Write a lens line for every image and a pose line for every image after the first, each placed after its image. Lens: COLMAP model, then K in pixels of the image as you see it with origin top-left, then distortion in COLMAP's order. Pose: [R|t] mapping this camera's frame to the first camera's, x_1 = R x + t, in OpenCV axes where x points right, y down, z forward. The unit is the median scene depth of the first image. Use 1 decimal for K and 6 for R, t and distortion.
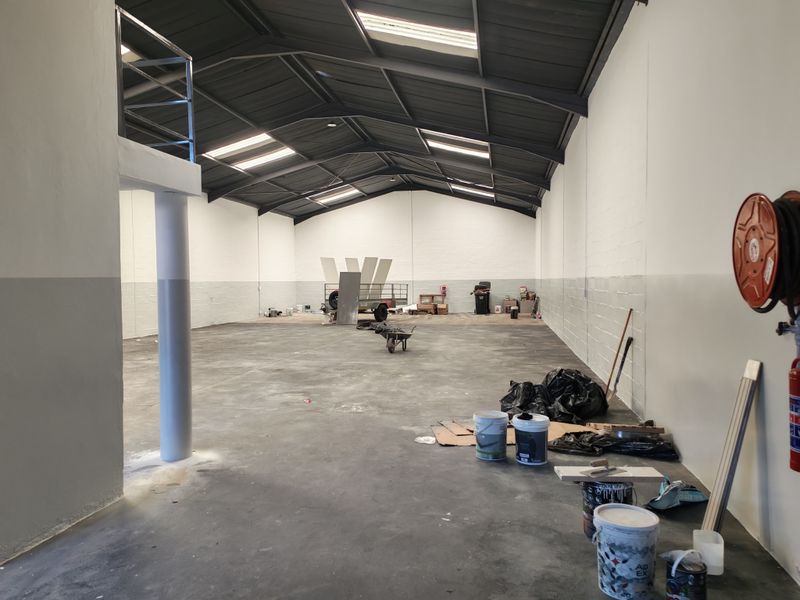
lens RADIAL K [[599.4, 0, 396.0], [0, 599.4, 297.3], [0, 0, 1]] dist [0.091686, -0.118571]
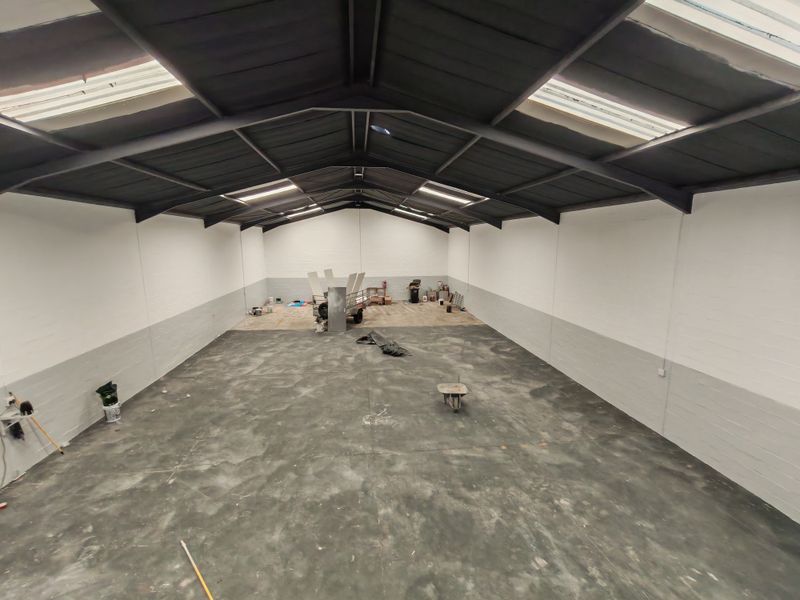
lens RADIAL K [[366.2, 0, 396.2], [0, 366.2, 301.4], [0, 0, 1]] dist [-0.000030, -0.000167]
pose [[0.959795, -0.039729, 0.277877, -0.133870], [0.001882, 0.990822, 0.135161, -0.090498], [-0.280696, -0.129204, 0.951061, 0.206873]]
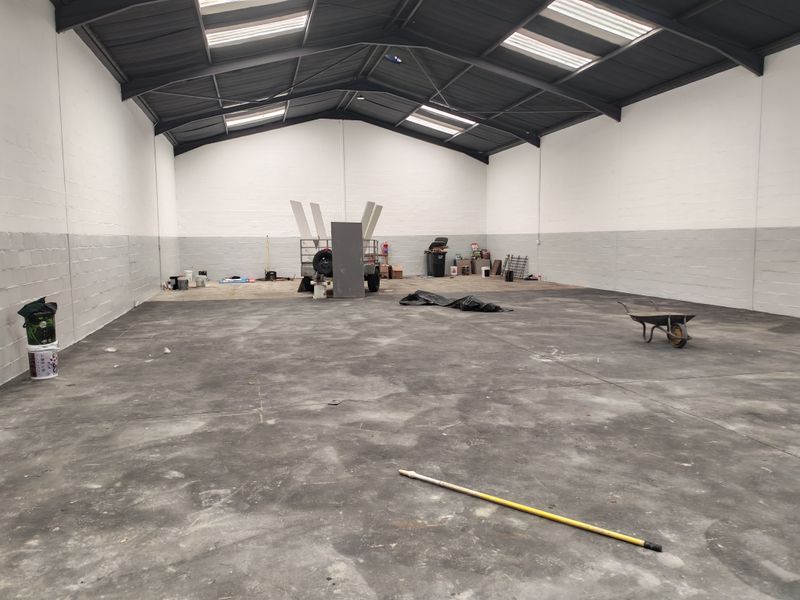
lens RADIAL K [[599.4, 0, 396.0], [0, 599.4, 297.3], [0, 0, 1]] dist [0.091686, -0.118571]
pose [[0.916748, -0.040341, 0.397425, -0.242546], [0.013846, 0.997499, 0.069313, -0.002288], [-0.399227, -0.058040, 0.915013, 0.264383]]
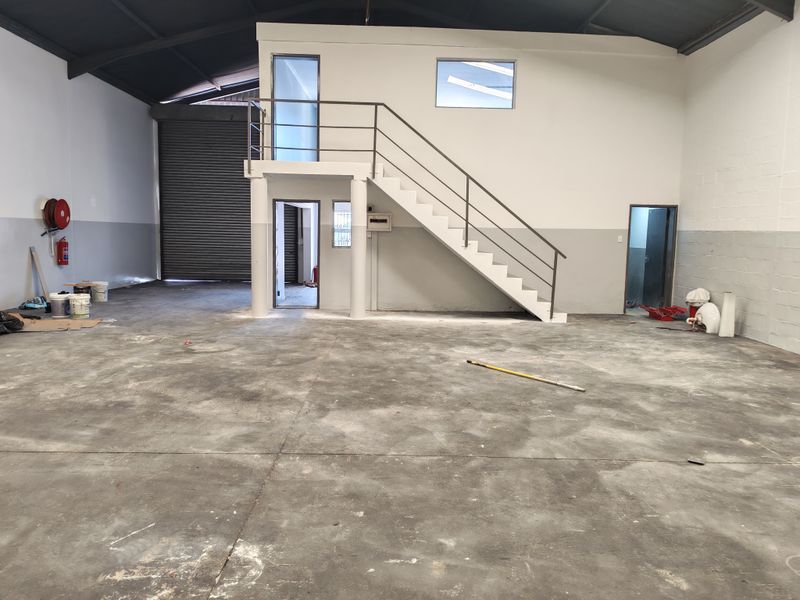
lens RADIAL K [[599.4, 0, 396.0], [0, 599.4, 297.3], [0, 0, 1]] dist [0.091686, -0.118571]
pose [[-0.982277, 0.009051, -0.187214, -0.084642], [-0.016916, 0.990477, 0.136638, -0.012723], [0.186668, 0.137384, -0.972770, 0.576444]]
